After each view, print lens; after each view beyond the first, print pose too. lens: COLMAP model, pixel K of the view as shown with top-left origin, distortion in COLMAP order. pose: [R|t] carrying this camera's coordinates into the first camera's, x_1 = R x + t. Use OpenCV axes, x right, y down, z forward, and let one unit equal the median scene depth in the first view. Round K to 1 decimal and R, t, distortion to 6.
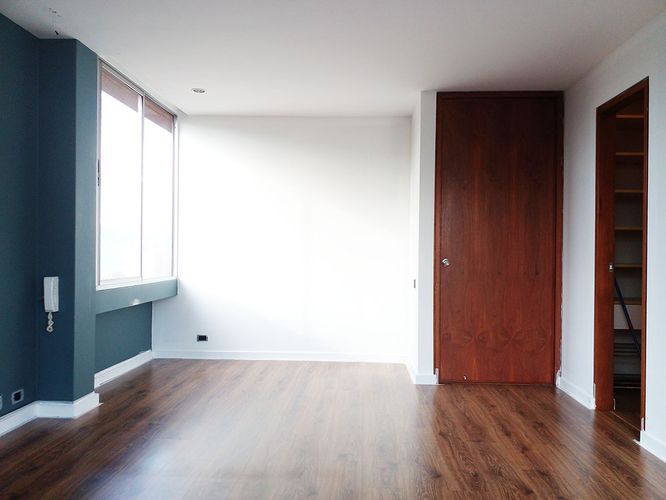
lens RADIAL K [[539.6, 0, 332.8], [0, 539.6, 253.4], [0, 0, 1]] dist [0.085971, -0.135273]
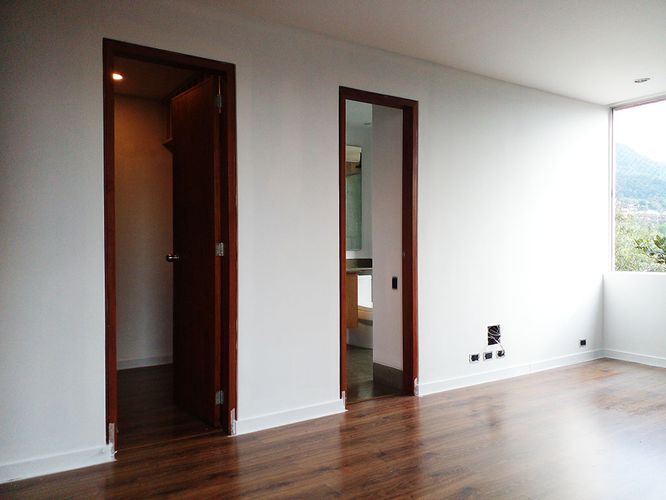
lens RADIAL K [[539.6, 0, 332.8], [0, 539.6, 253.4], [0, 0, 1]] dist [0.085971, -0.135273]
pose [[-0.599777, -0.003281, 0.800160, -0.331631], [0.005968, 0.999945, 0.008574, 0.014010], [-0.800145, 0.009917, -0.599725, 1.479797]]
